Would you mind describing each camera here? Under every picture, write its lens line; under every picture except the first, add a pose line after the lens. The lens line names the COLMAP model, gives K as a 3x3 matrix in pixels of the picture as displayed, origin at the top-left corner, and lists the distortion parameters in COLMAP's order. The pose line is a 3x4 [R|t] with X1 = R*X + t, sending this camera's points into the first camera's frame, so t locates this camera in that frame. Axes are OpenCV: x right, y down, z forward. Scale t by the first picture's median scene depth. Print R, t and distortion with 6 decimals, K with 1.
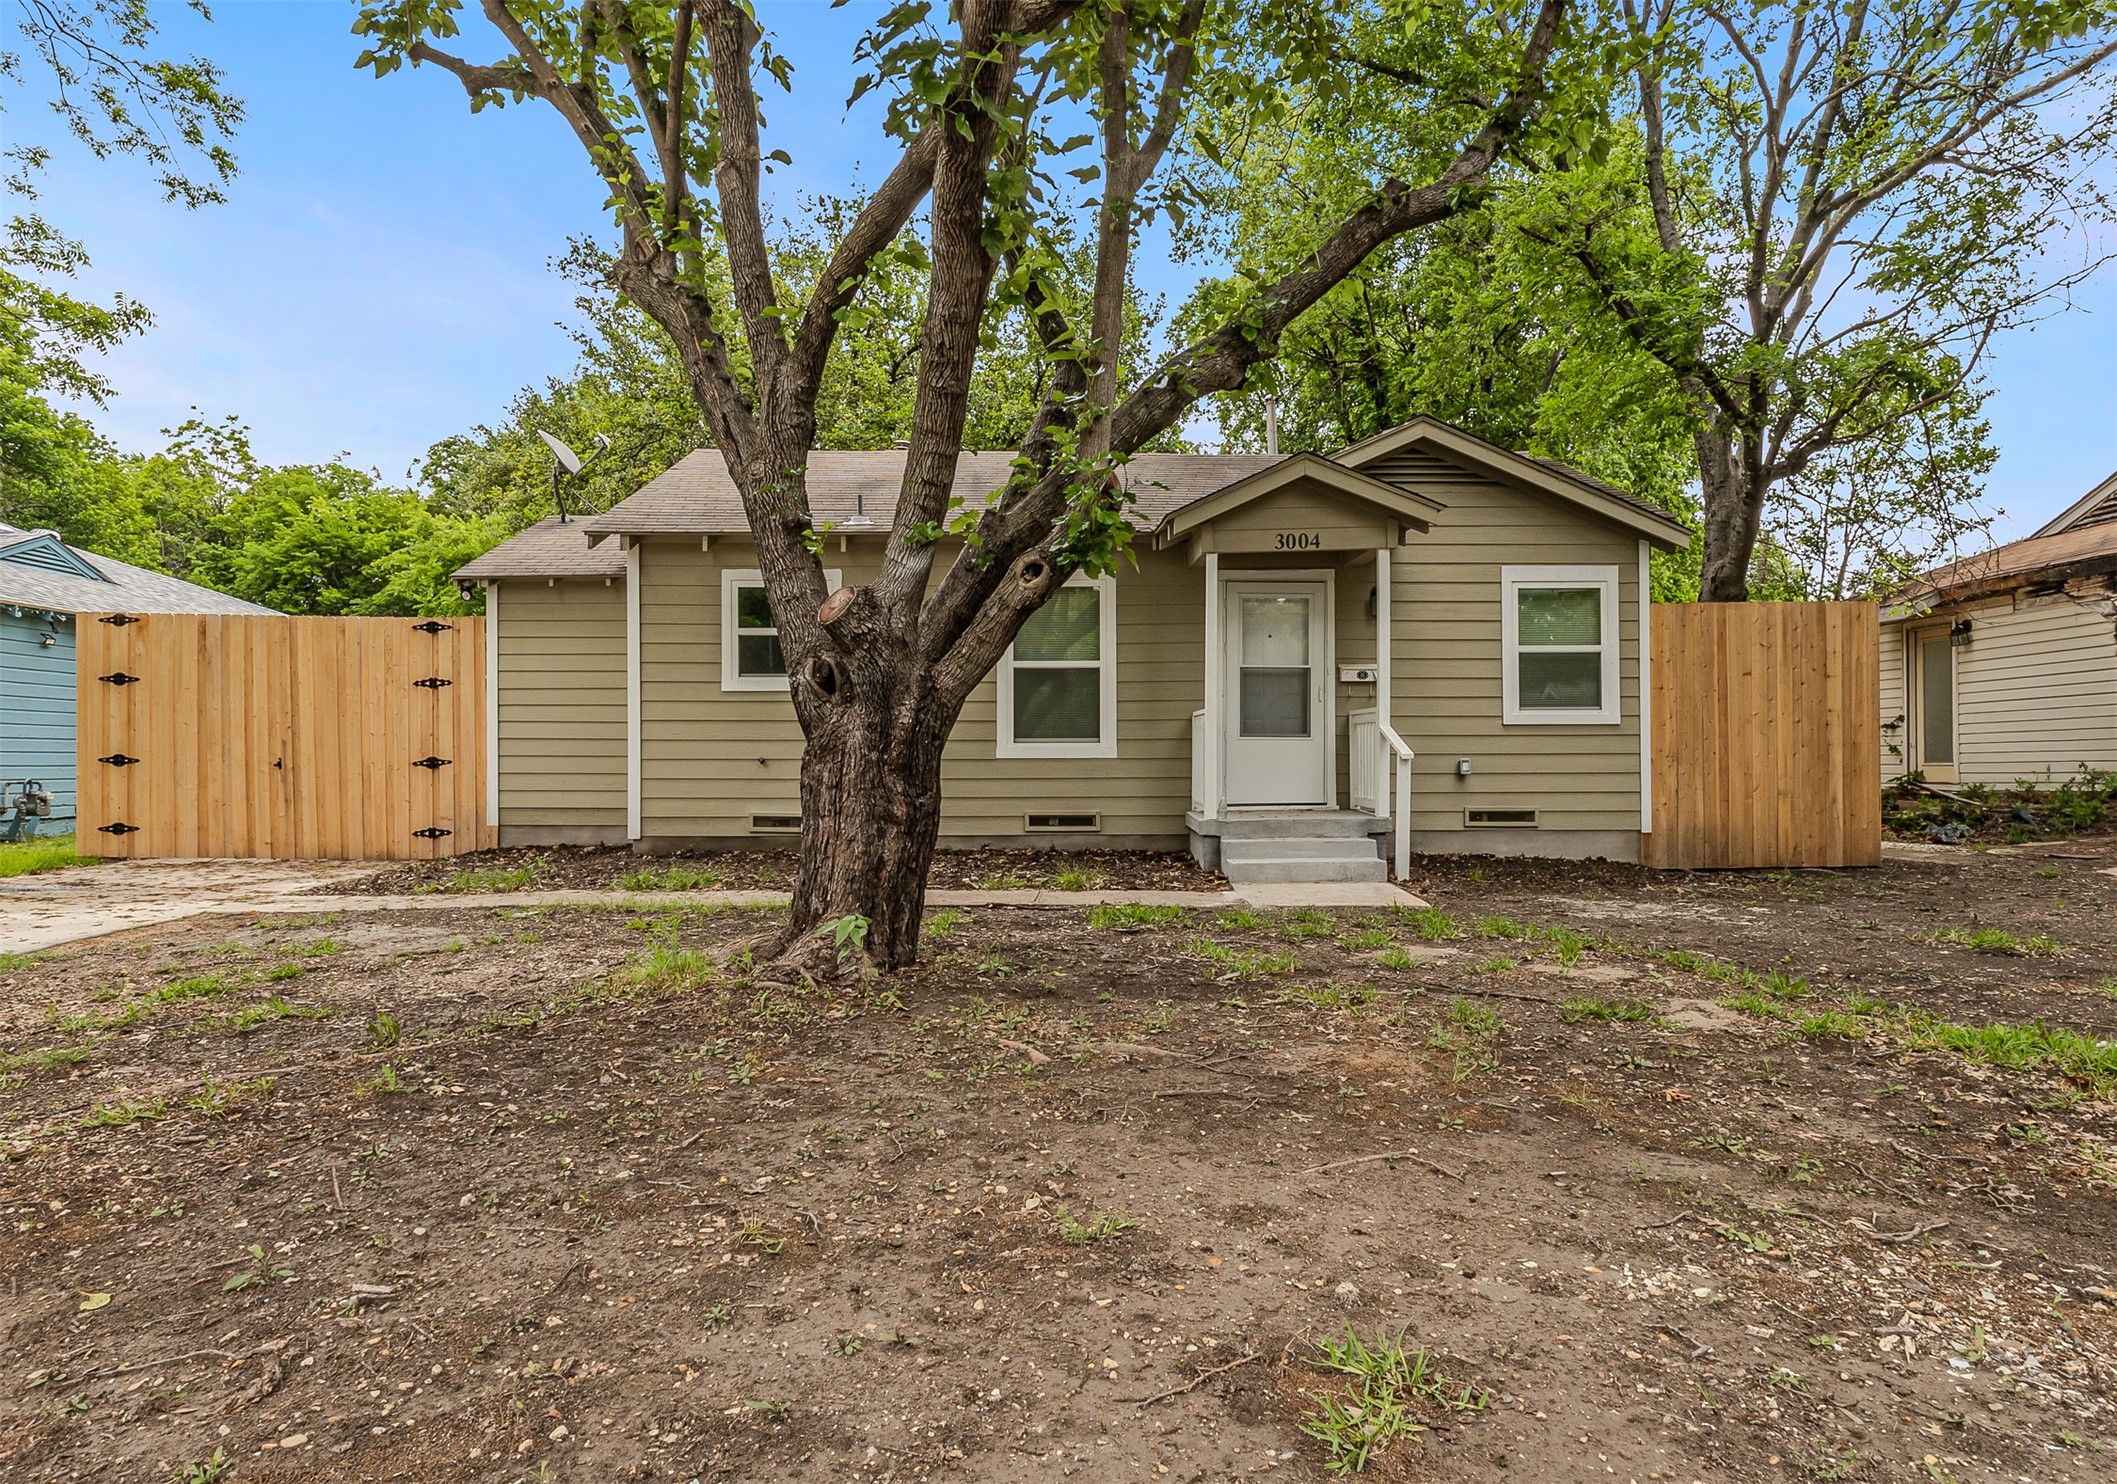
lens RADIAL K [[771.0, 0, 1061.6], [0, 771.0, 759.5], [0, 0, 1]] dist [-0.006640, 0.000061]
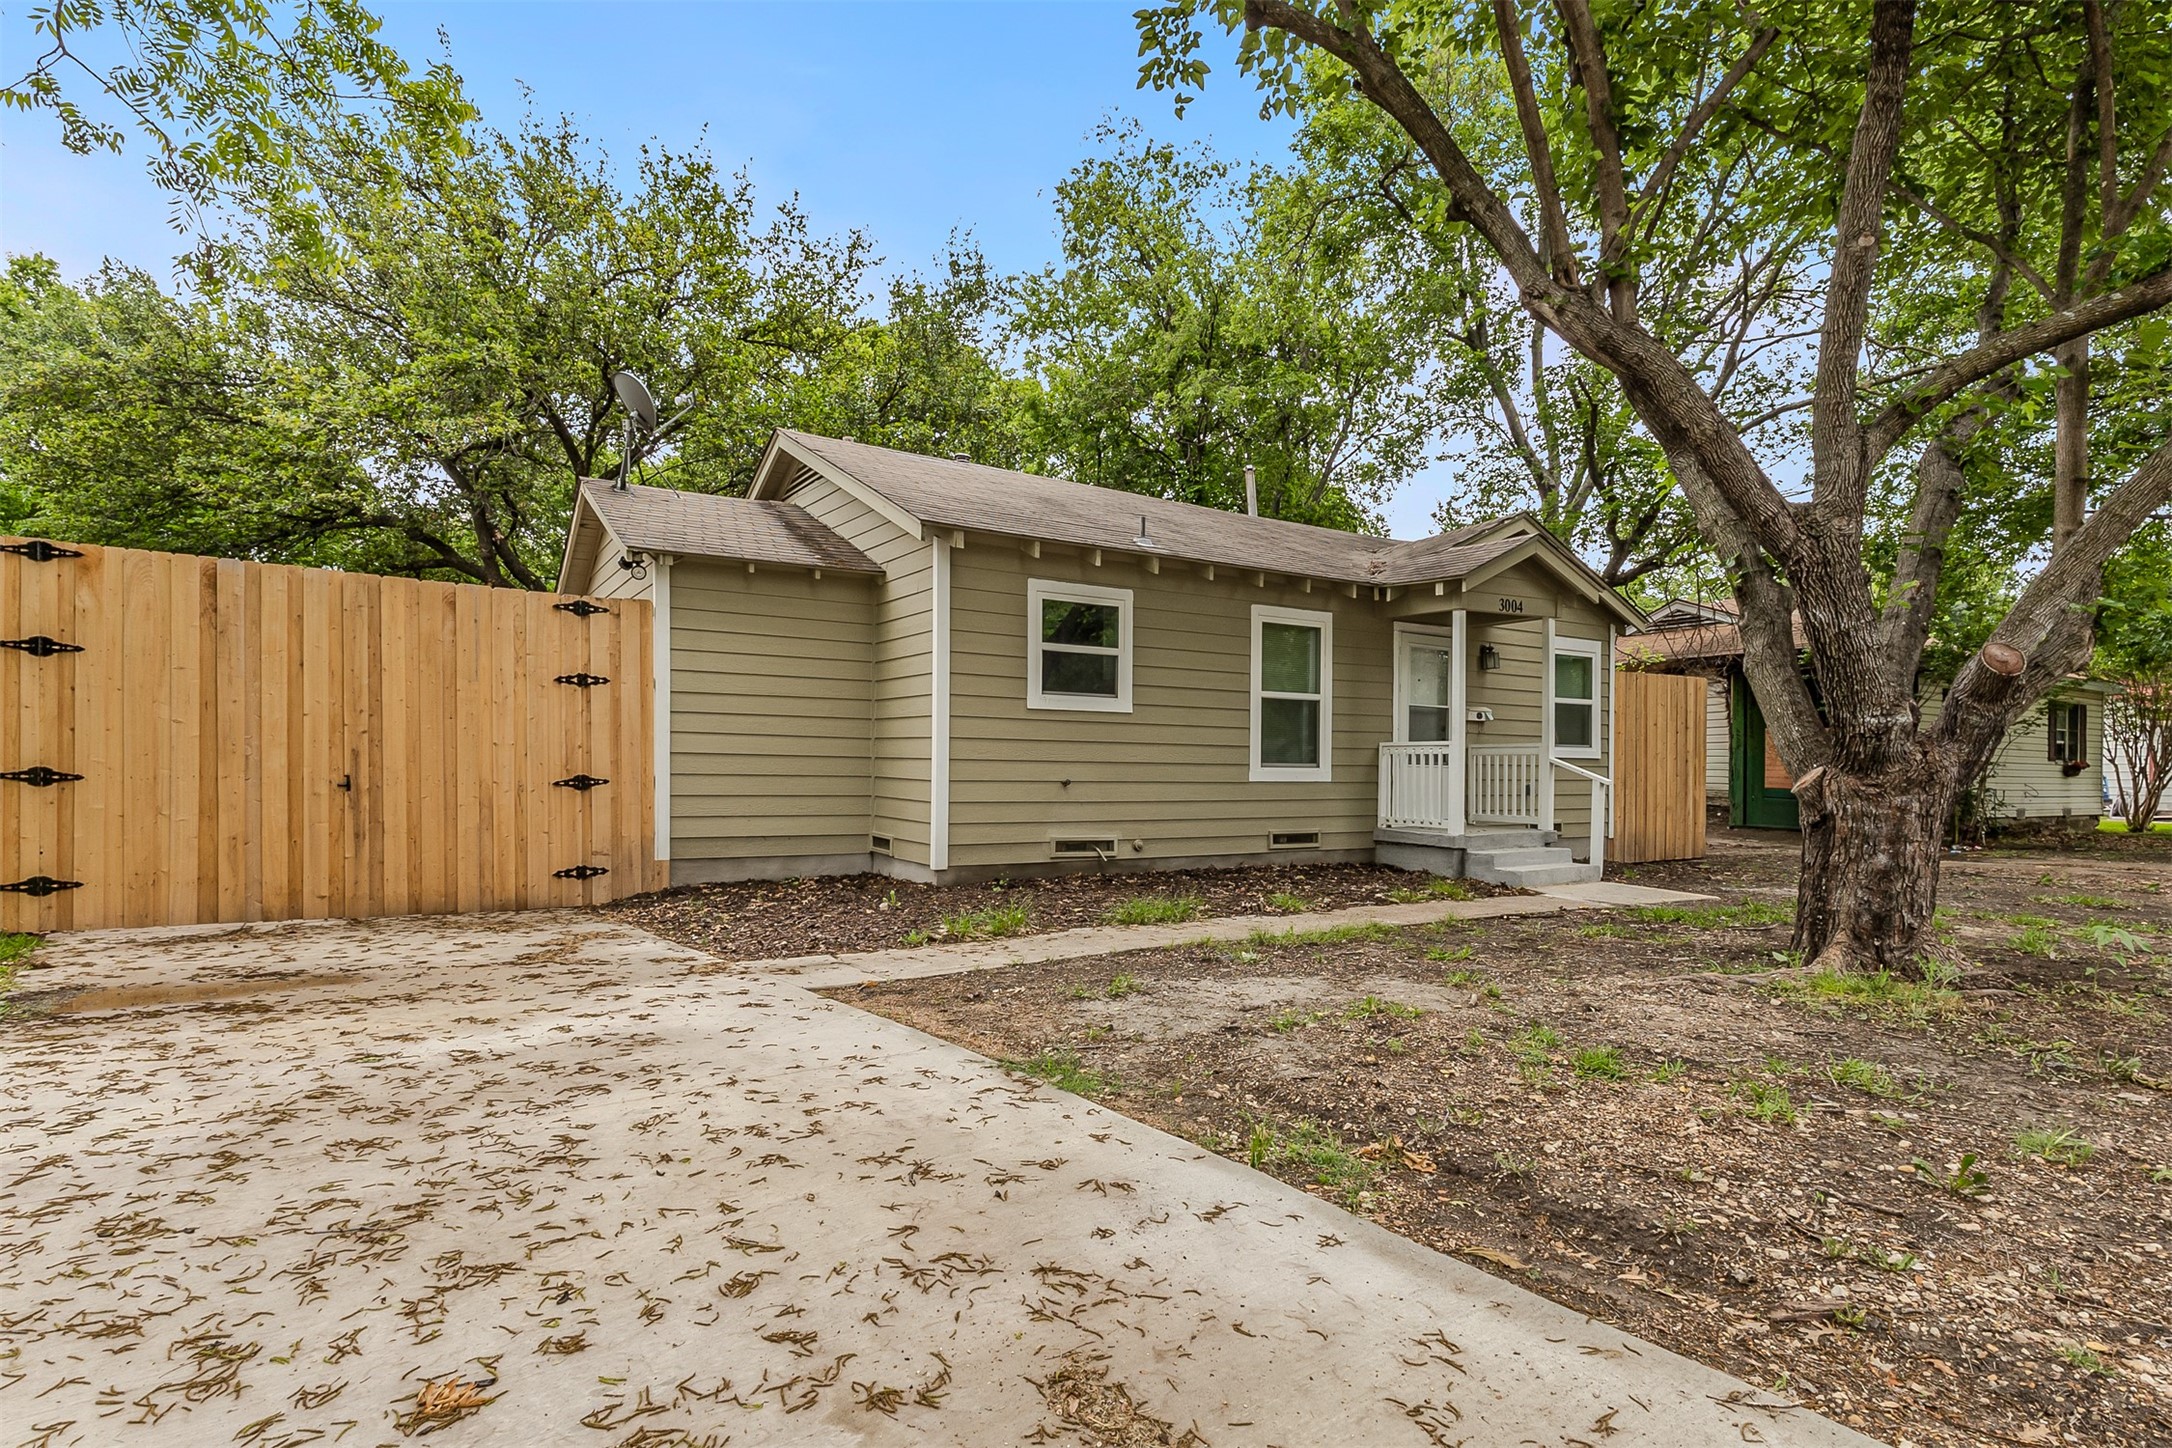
lens RADIAL K [[710.9, 0, 1051.3], [0, 710.9, 785.3], [0, 0, 1]] dist [0.002179, 0.000048]
pose [[0.937818, 0.003942, 0.347104, -0.681127], [-0.006774, 0.999953, 0.006944, -0.001498], [-0.347061, -0.008864, 0.937801, 0.171015]]
